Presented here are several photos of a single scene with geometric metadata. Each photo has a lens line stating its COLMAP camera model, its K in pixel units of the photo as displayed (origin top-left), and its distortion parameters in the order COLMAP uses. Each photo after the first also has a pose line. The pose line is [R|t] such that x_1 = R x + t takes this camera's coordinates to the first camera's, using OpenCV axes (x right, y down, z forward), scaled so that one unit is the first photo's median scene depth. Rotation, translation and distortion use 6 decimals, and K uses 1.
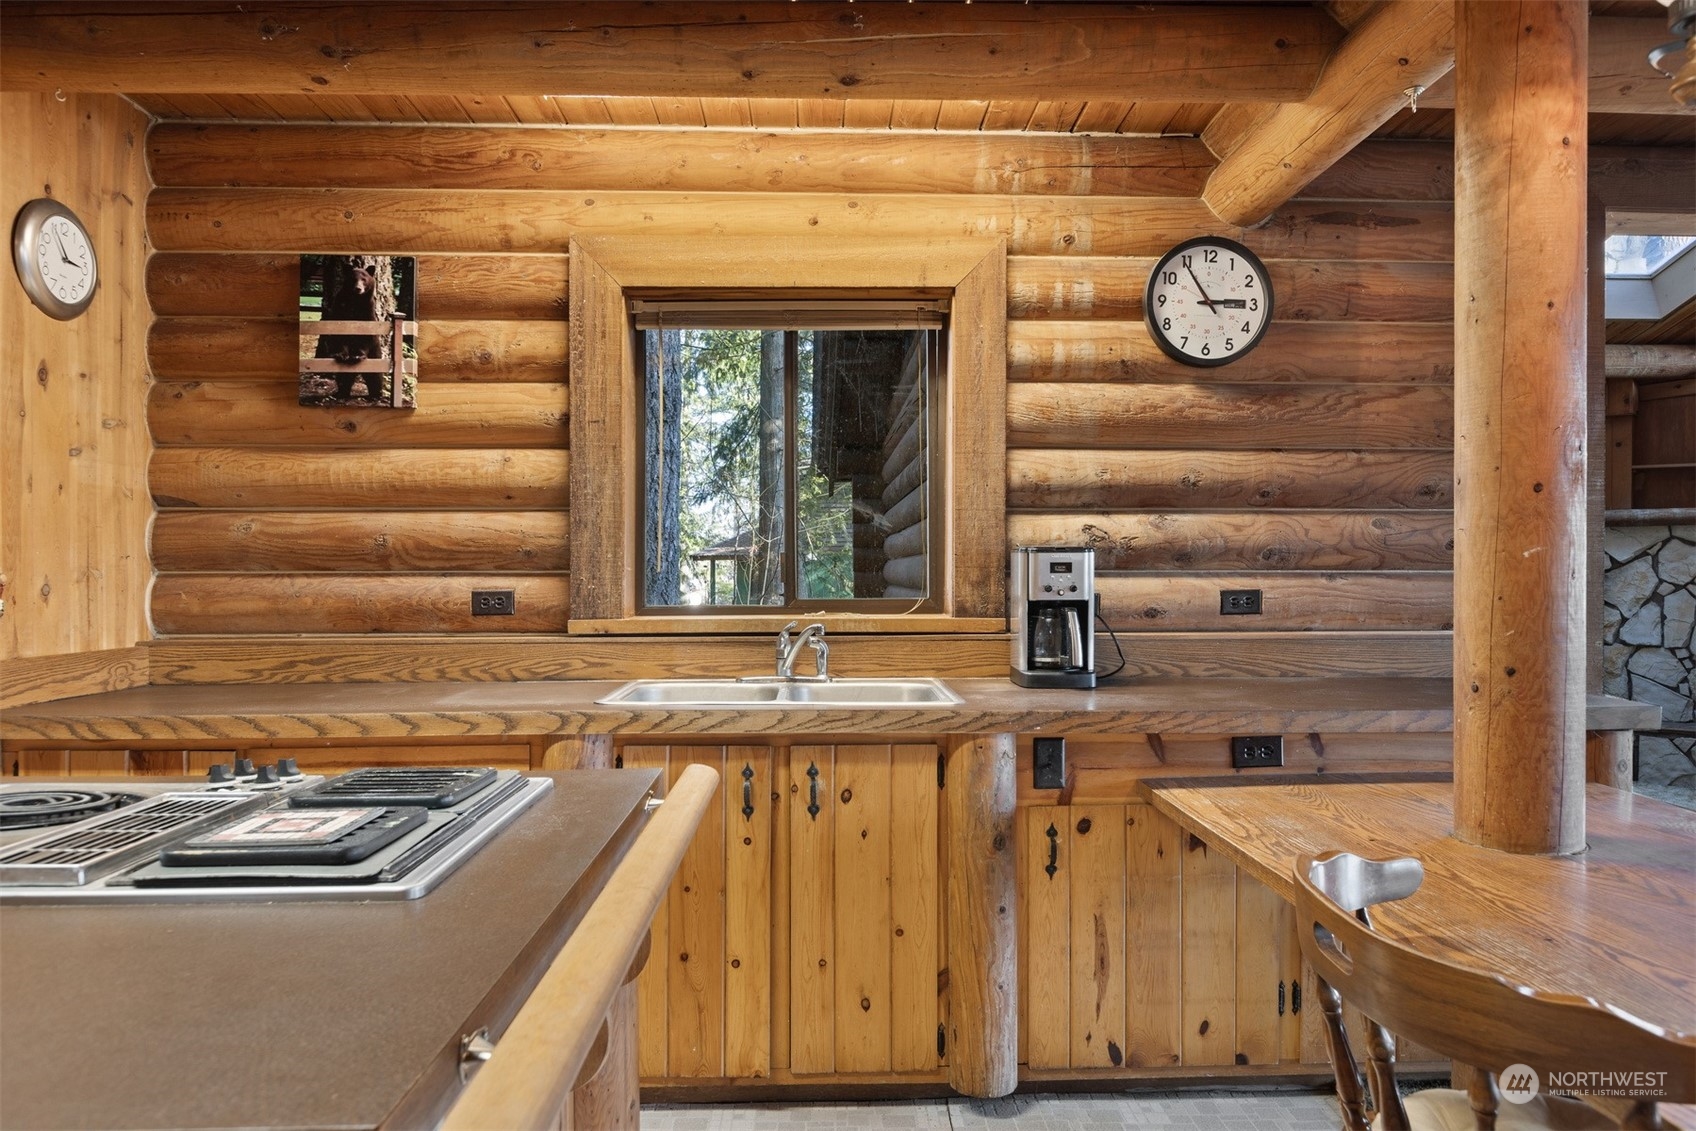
lens RADIAL K [[1142.0, 0, 848.7], [0, 1142.0, 568.8], [0, 0, 1]] dist [0.002073, -0.000422]
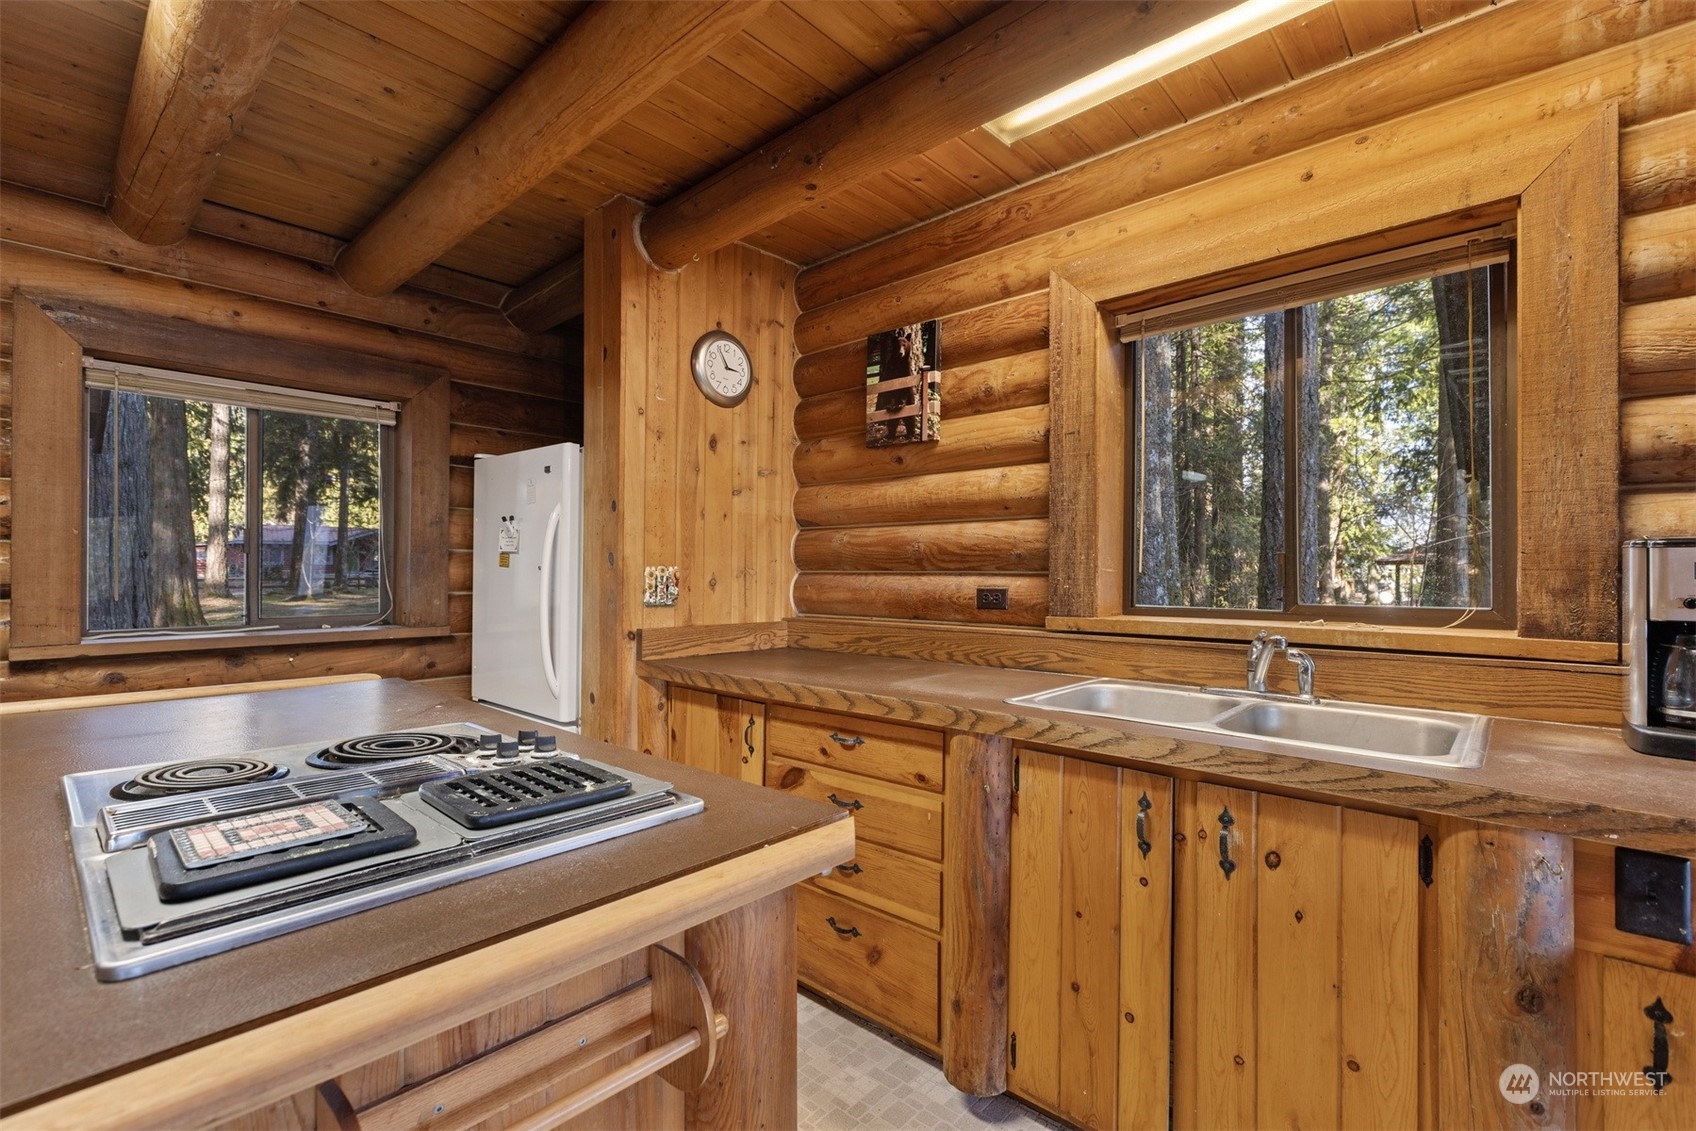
lens RADIAL K [[754.4, 0, 844.5], [0, 754.4, 562.7], [0, 0, 1]] dist [-0.000168, -0.001115]
pose [[0.713661, -0.003372, -0.700483, 0.124404], [-0.004301, 0.999948, -0.009195, 0.000654], [0.700478, 0.009575, 0.713609, 0.346923]]
